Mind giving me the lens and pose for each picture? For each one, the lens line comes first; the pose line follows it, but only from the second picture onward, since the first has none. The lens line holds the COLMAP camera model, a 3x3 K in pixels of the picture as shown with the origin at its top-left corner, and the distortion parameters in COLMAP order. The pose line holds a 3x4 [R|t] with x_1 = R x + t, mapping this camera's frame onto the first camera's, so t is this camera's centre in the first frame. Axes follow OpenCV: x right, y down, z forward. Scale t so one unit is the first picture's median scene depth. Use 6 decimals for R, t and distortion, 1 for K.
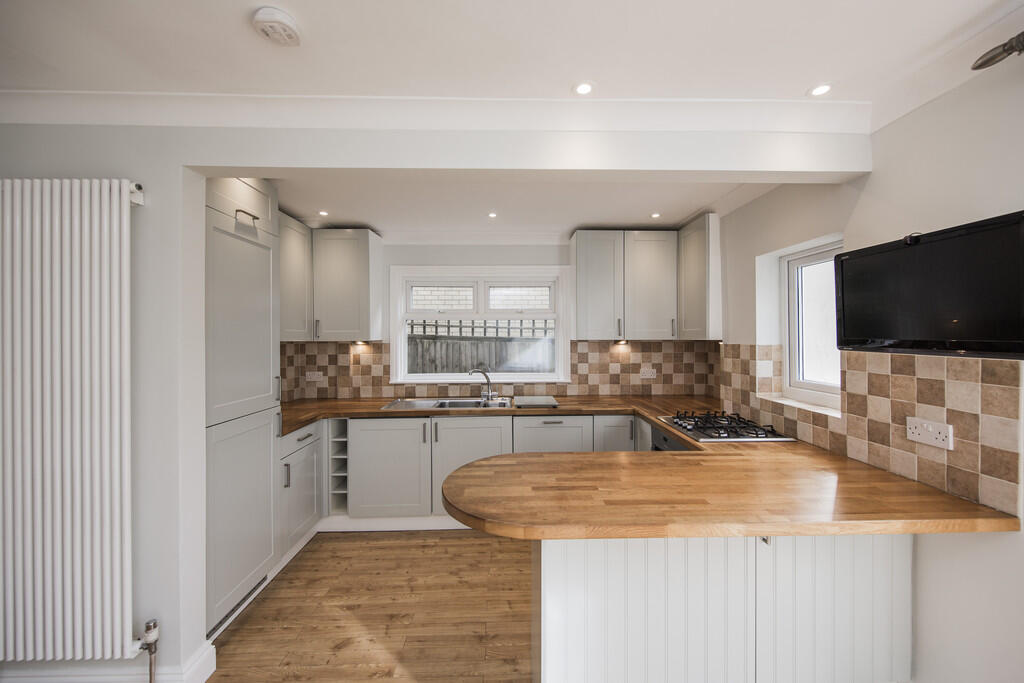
lens RADIAL K [[386.6, 0, 514.4], [0, 386.6, 331.9], [0, 0, 1]] dist [0.000978, -0.000262]
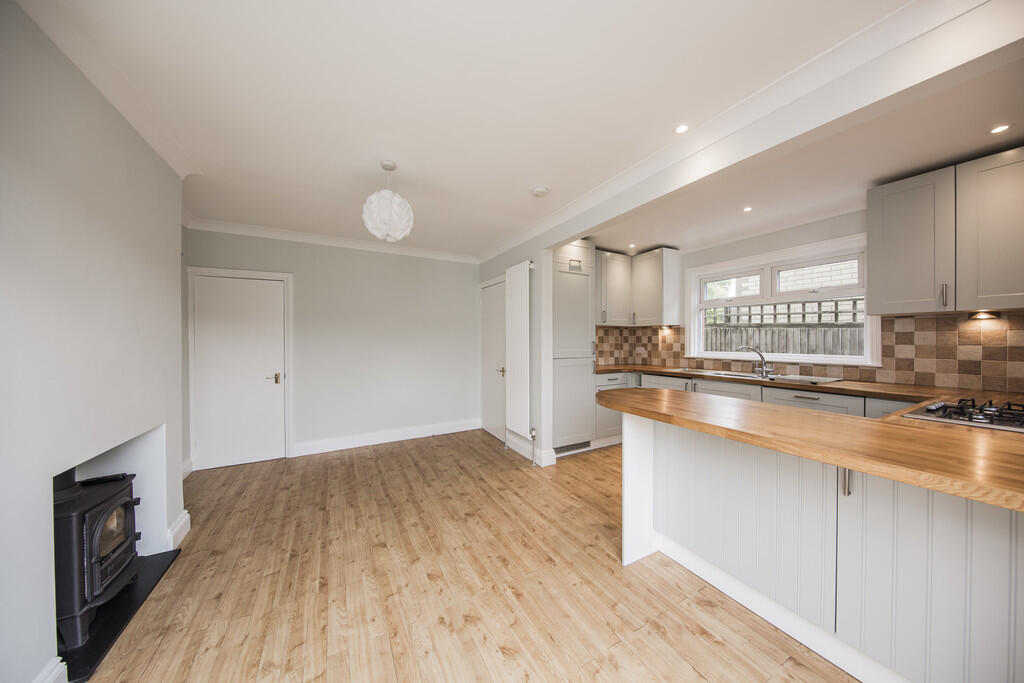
lens RADIAL K [[324.4, 0, 514.4], [0, 324.4, 342.9], [0, 0, 1]] dist [-0.001228, -0.000170]
pose [[0.458685, 0.012392, -0.888512, 0.409443], [0.009268, 0.999782, 0.018729, 0.056896], [0.888550, -0.016826, 0.458470, -0.047349]]
